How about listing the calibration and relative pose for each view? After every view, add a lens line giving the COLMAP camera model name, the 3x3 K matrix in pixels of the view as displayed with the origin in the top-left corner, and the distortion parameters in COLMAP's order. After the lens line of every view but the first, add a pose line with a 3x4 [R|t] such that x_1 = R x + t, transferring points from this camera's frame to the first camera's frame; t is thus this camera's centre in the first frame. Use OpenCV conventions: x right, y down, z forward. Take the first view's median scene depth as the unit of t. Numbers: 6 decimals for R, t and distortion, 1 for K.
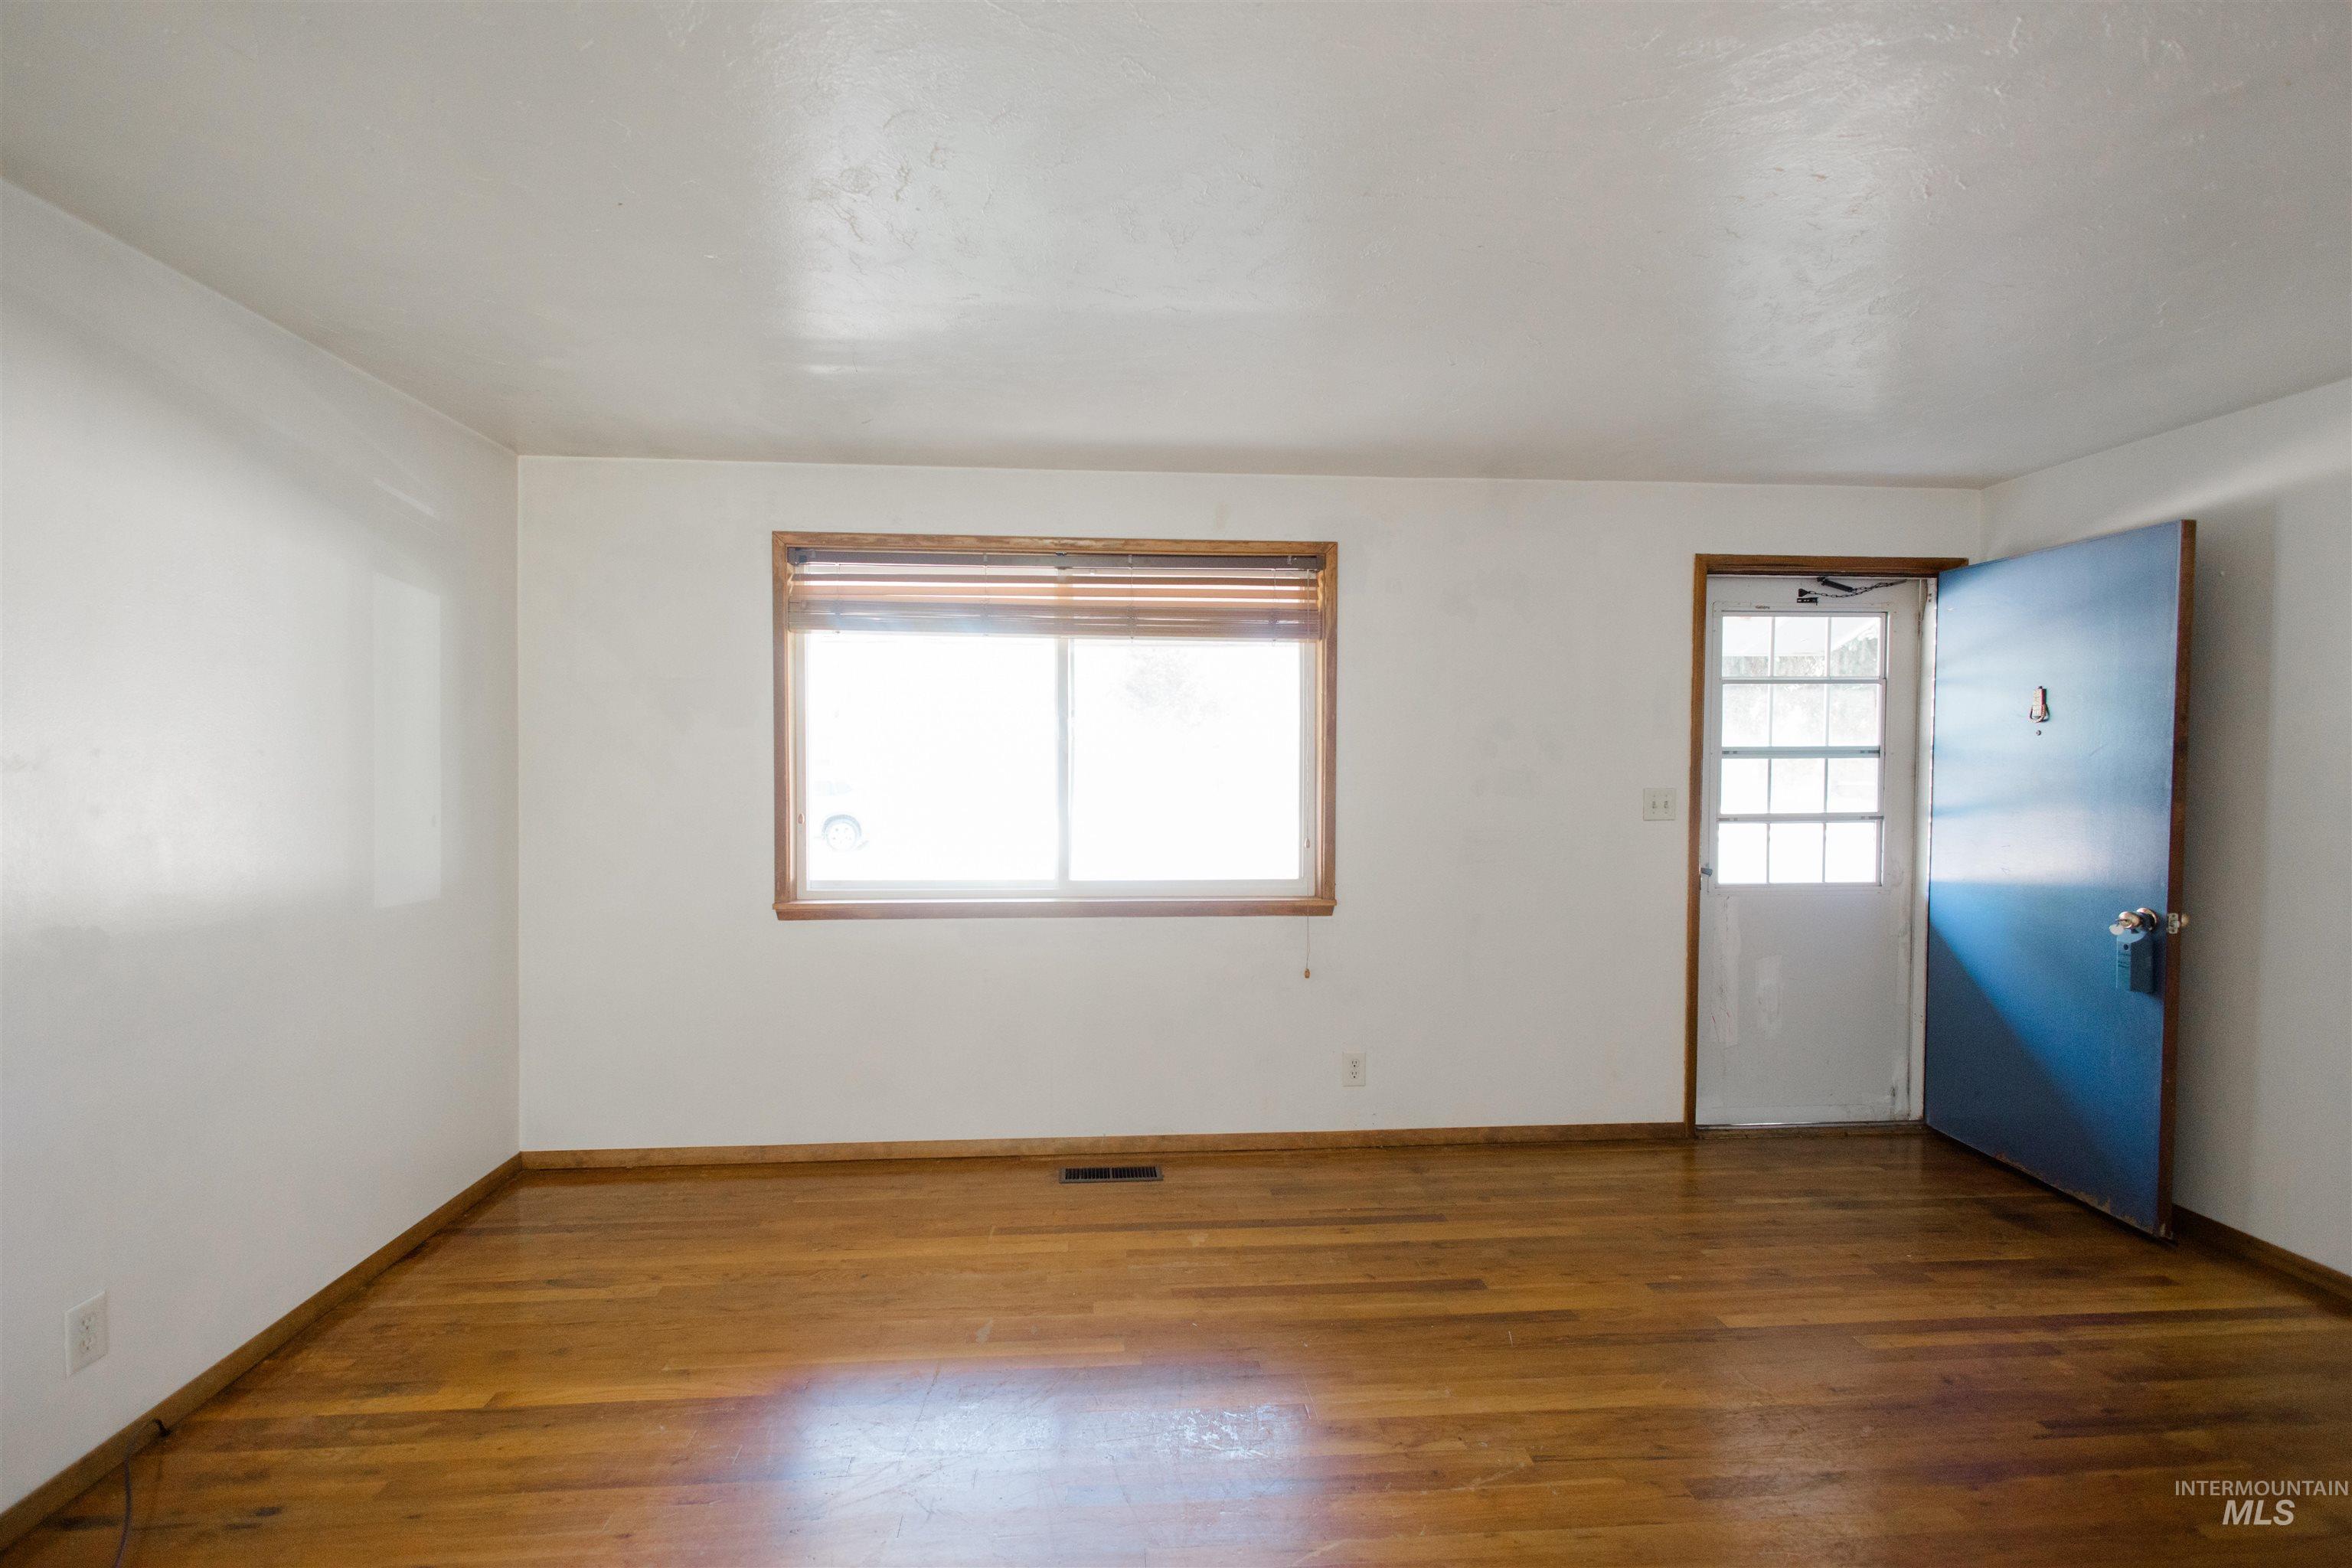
lens RADIAL K [[1088.3, 0, 1176.0], [0, 1088.3, 784.0], [0, 0, 1]] dist [0.001419, -0.000421]
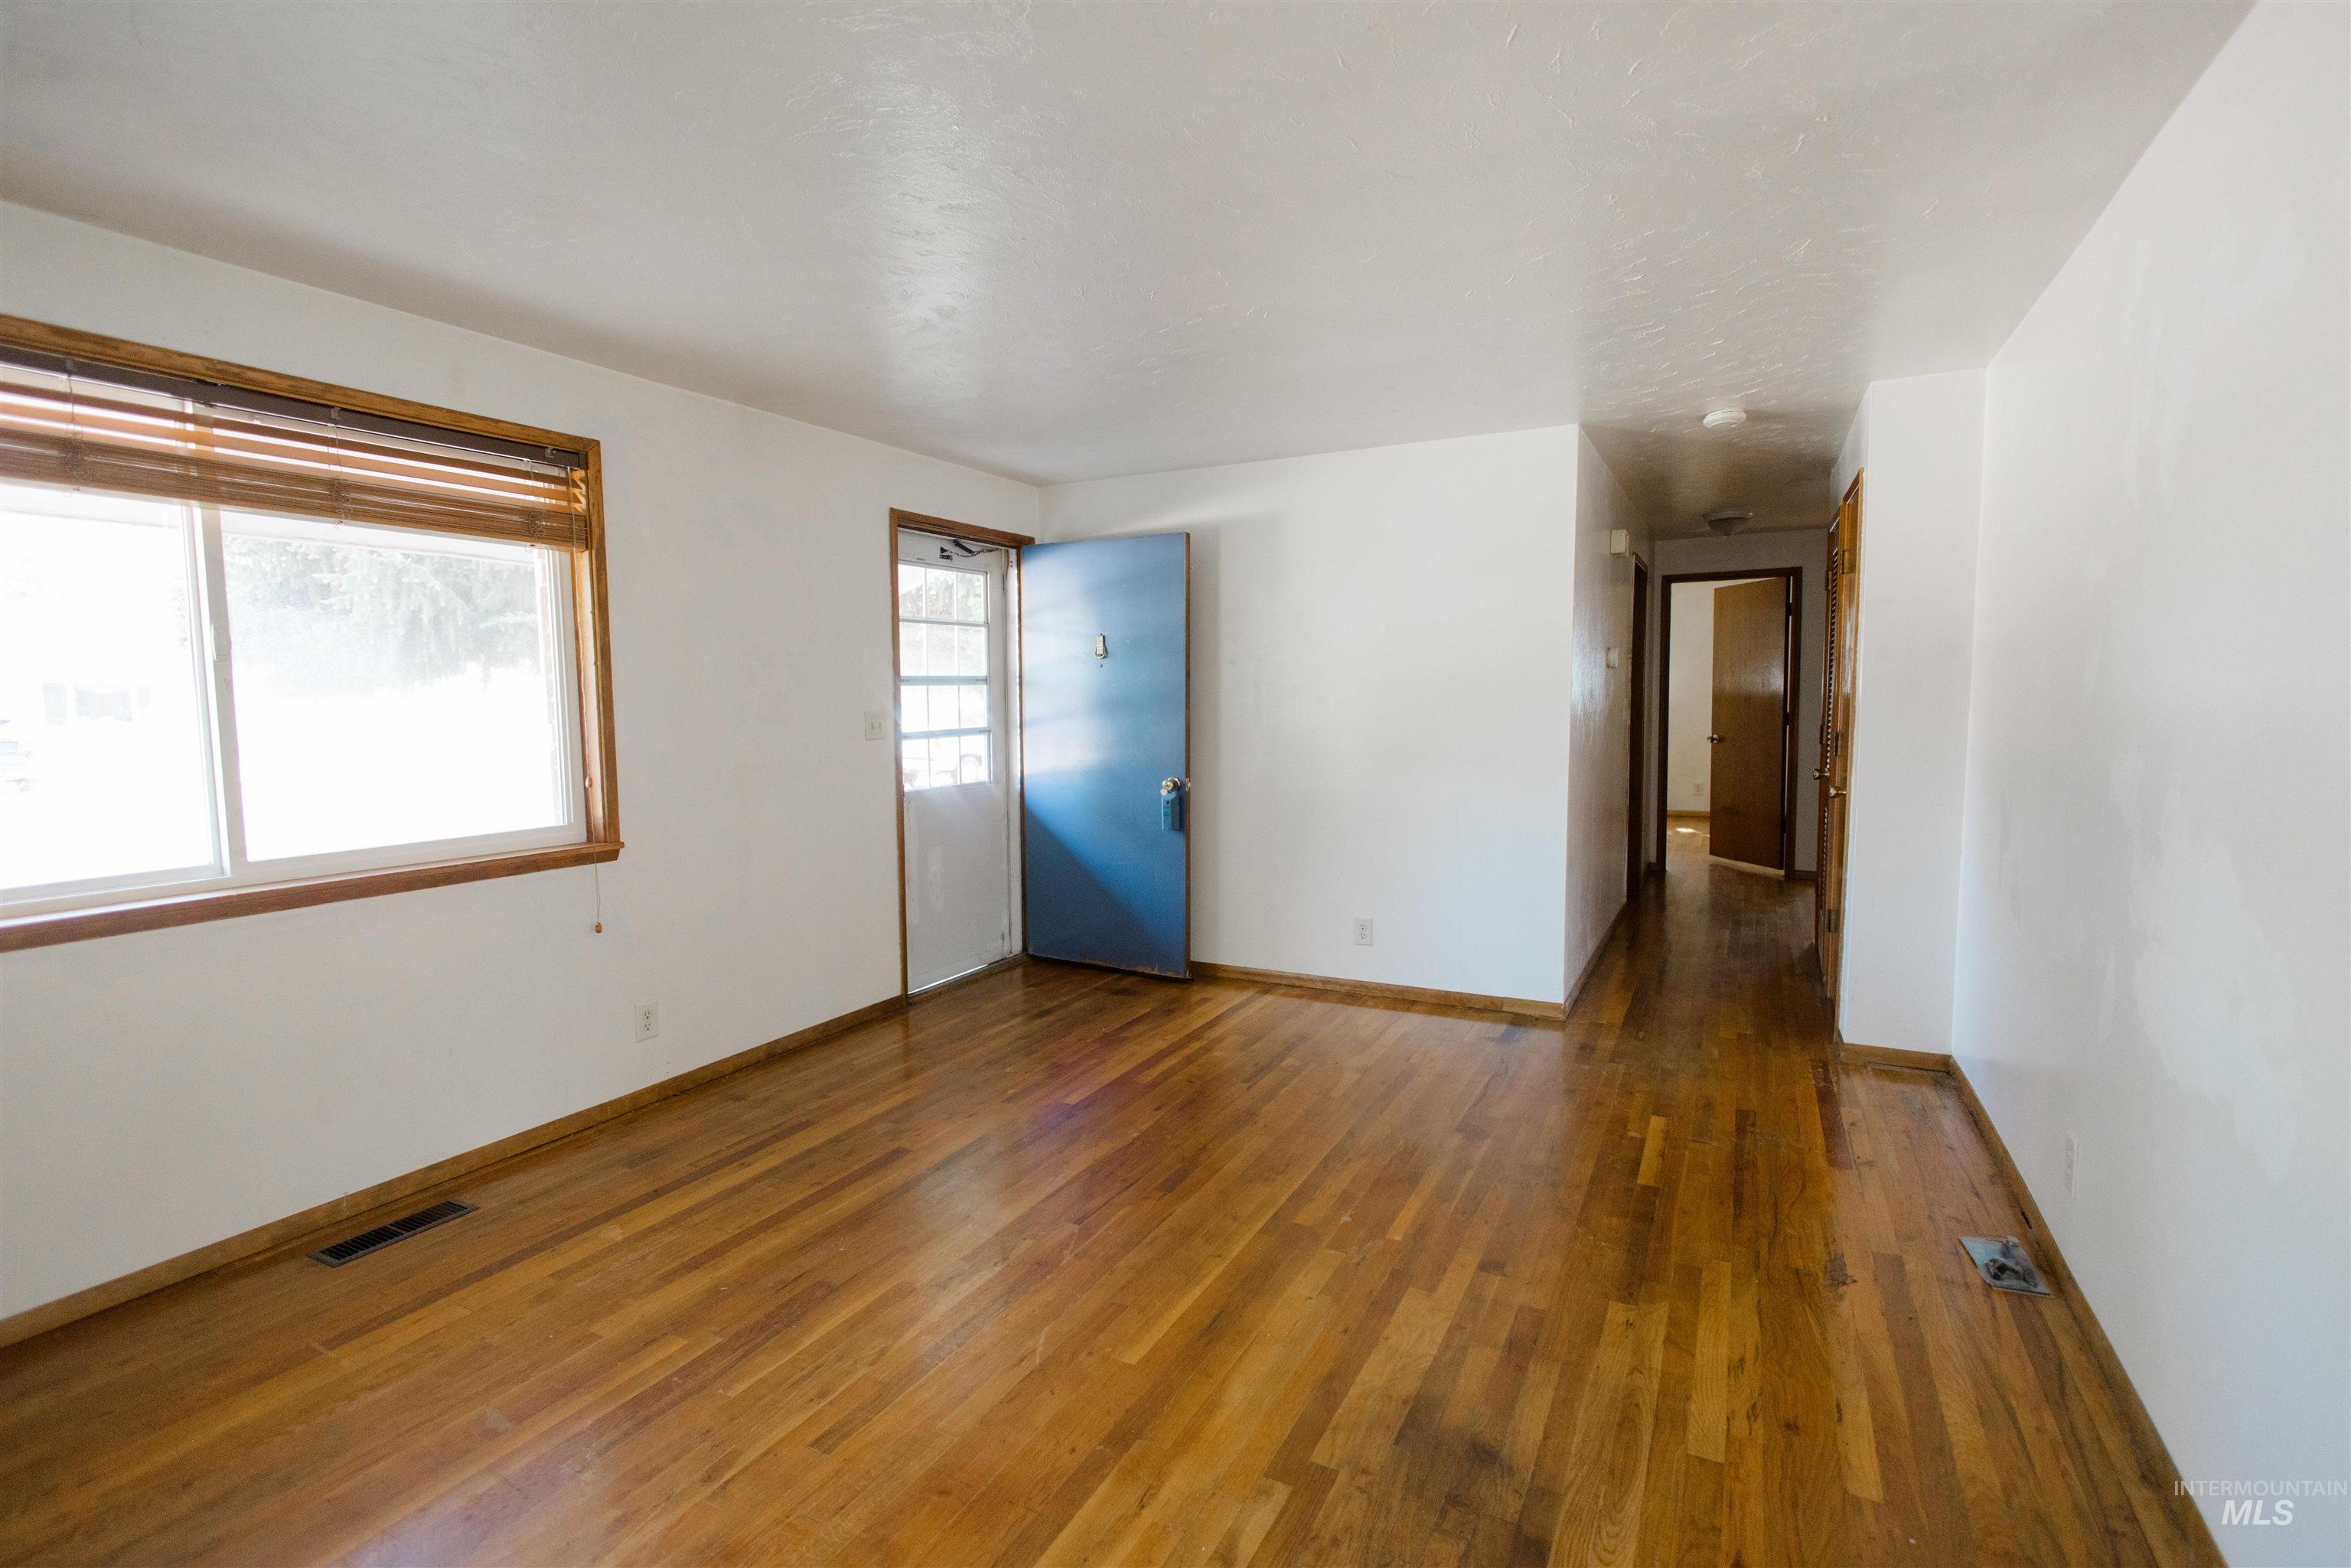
lens RADIAL K [[1087.8, 0, 1175.5], [0, 1087.8, 784.0], [0, 0, 1]] dist [0.001419, -0.000421]
pose [[0.533520, -0.078954, 0.842094, -0.367688], [0.033248, 0.996822, 0.072396, 0.007950], [-0.845134, -0.010627, 0.534449, 0.125368]]
